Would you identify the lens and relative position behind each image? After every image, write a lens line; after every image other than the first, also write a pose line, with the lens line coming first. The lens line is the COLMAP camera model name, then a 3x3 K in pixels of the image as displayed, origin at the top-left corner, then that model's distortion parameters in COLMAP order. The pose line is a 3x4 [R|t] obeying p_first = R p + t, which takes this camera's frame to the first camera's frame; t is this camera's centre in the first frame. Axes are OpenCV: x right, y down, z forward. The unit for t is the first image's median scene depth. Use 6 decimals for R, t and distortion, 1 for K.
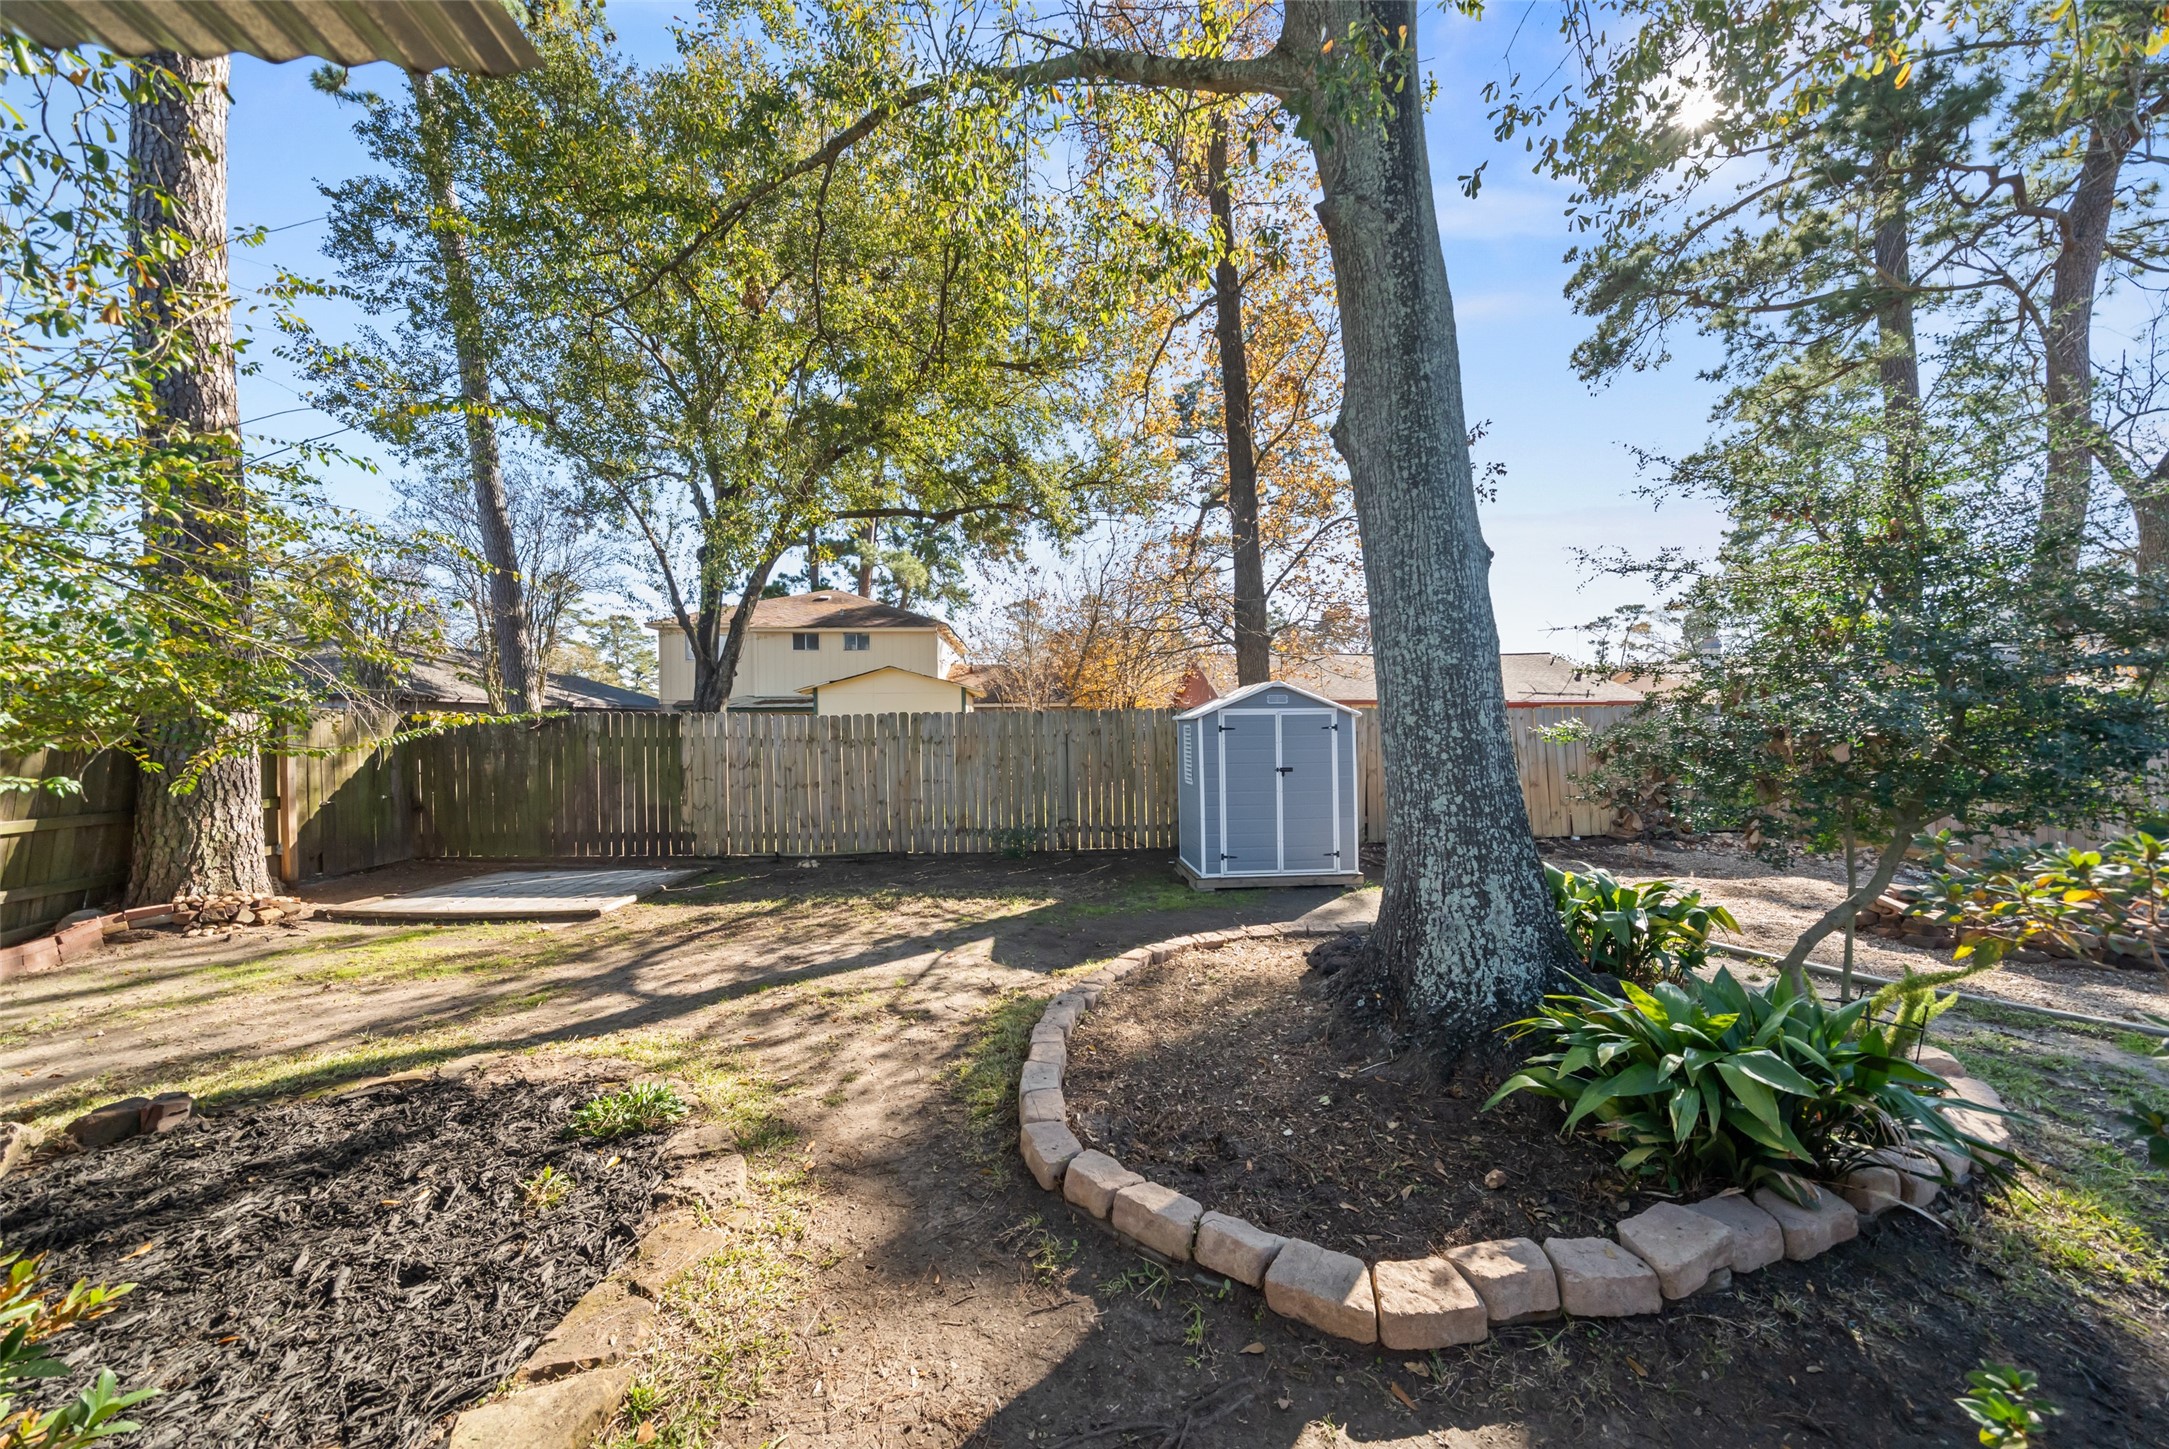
lens RADIAL K [[754.2, 0, 1088.9], [0, 754.2, 727.6], [0, 0, 1]] dist [-0.002442, -0.000381]
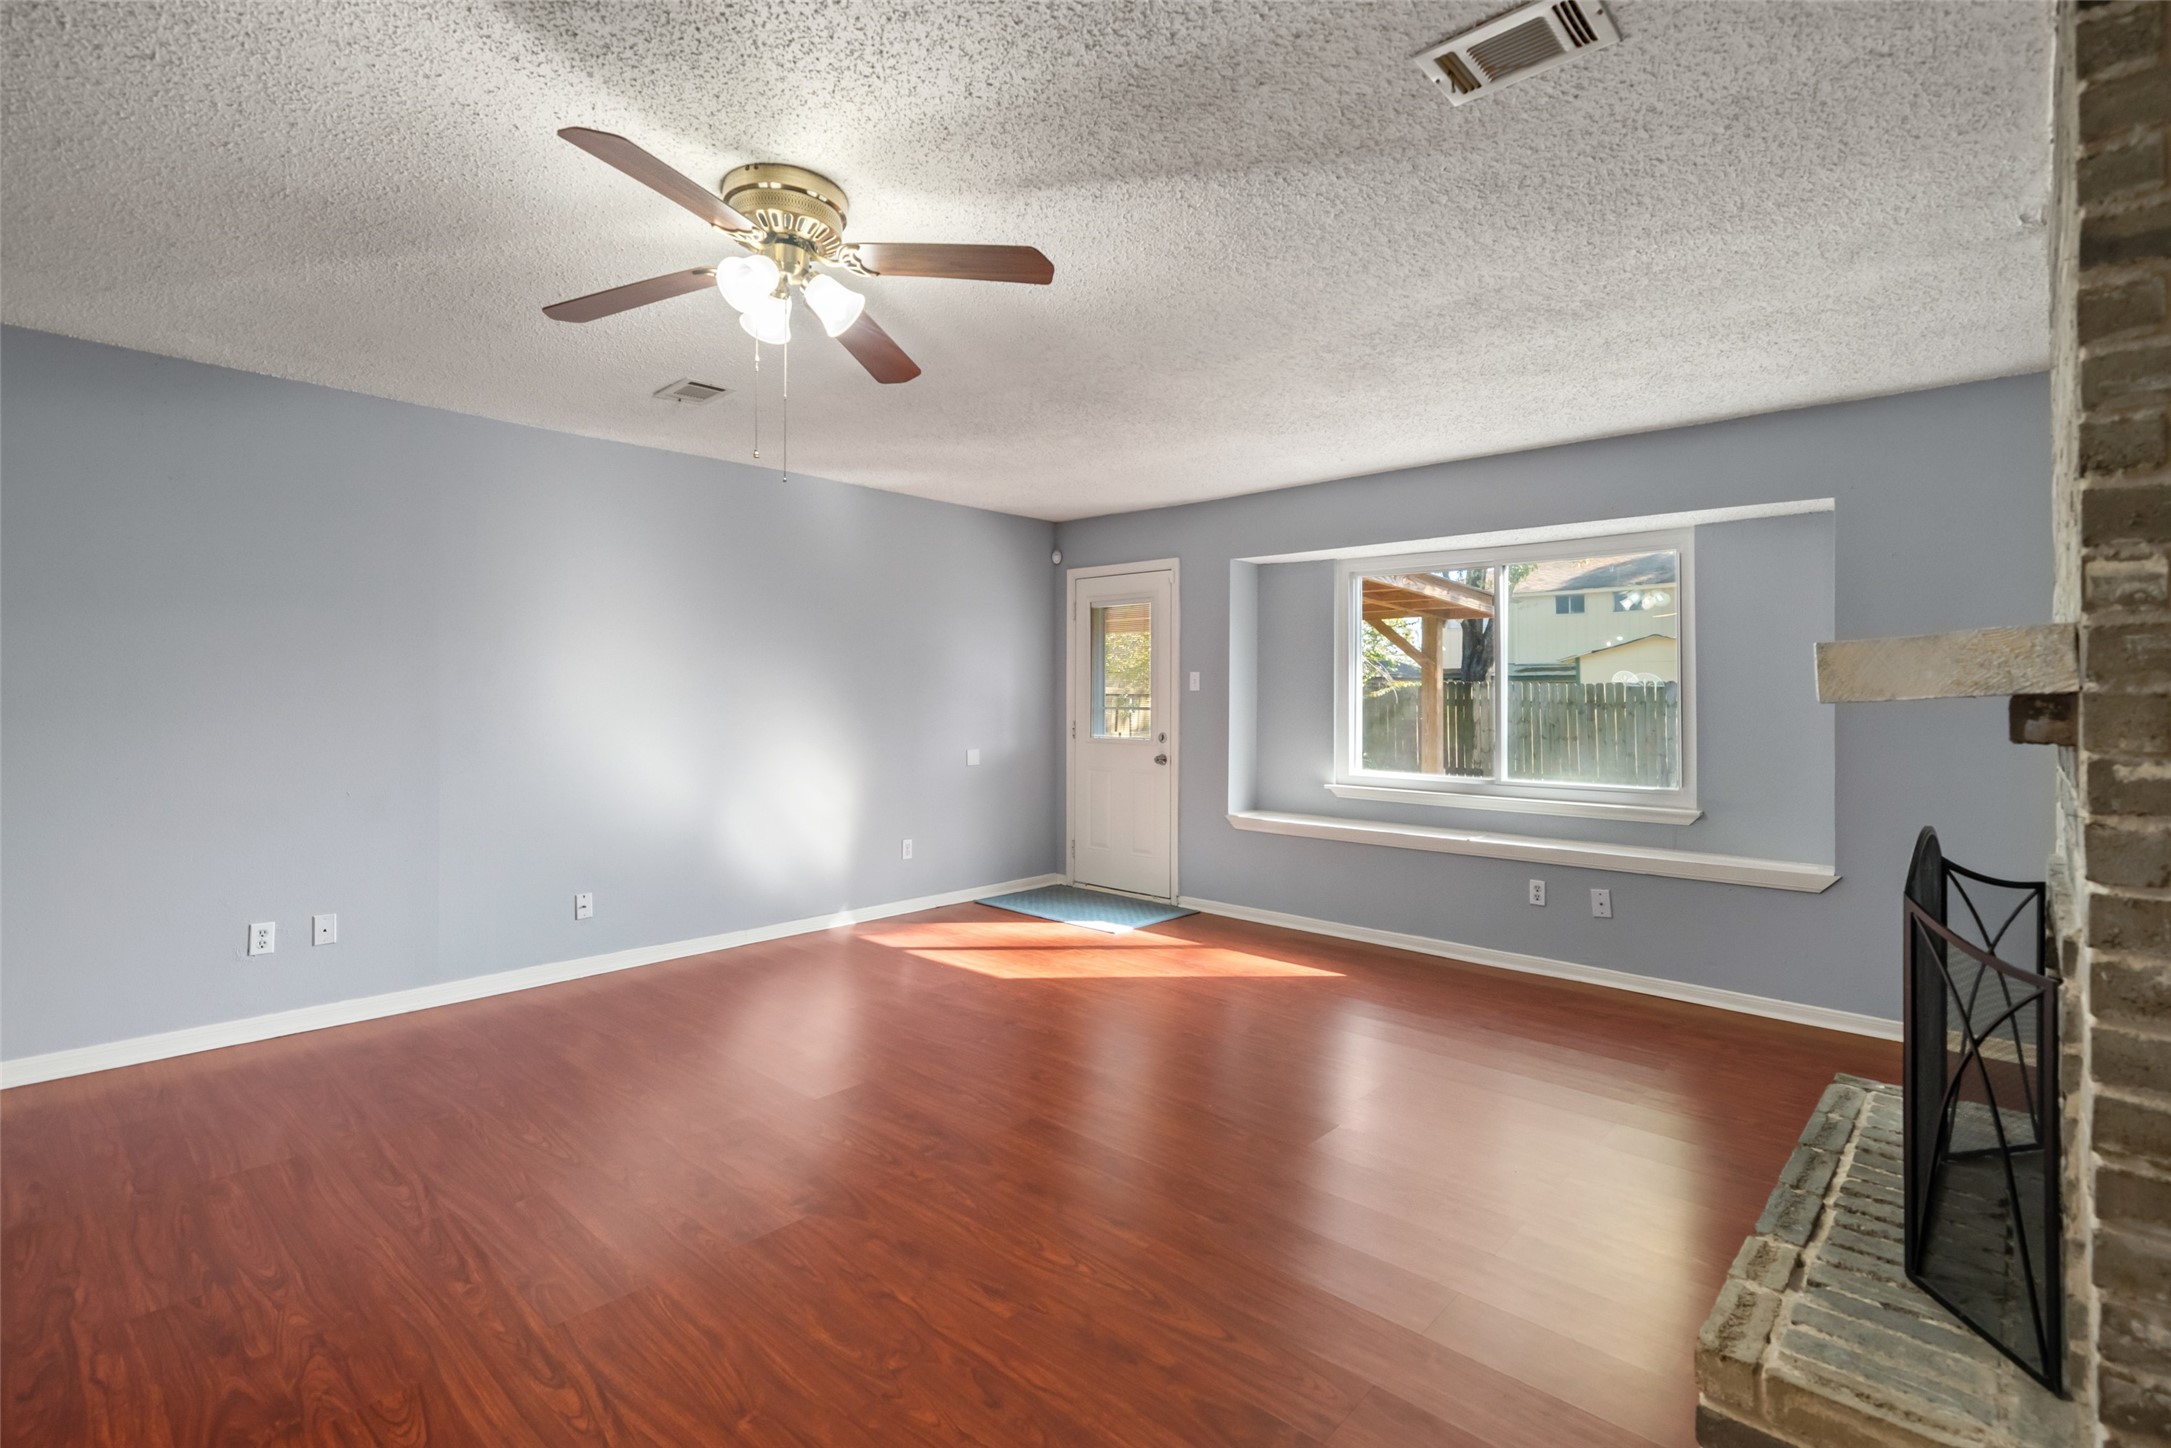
lens RADIAL K [[997.3, 0, 1084.2], [0, 997.3, 692.6], [0, 0, 1]] dist [-0.001871, -0.000099]
pose [[0.684987, 0.014021, -0.728421, 0.265491], [-0.012512, 0.999894, 0.007480, -0.003197], [0.728448, 0.003990, 0.685089, -0.675900]]
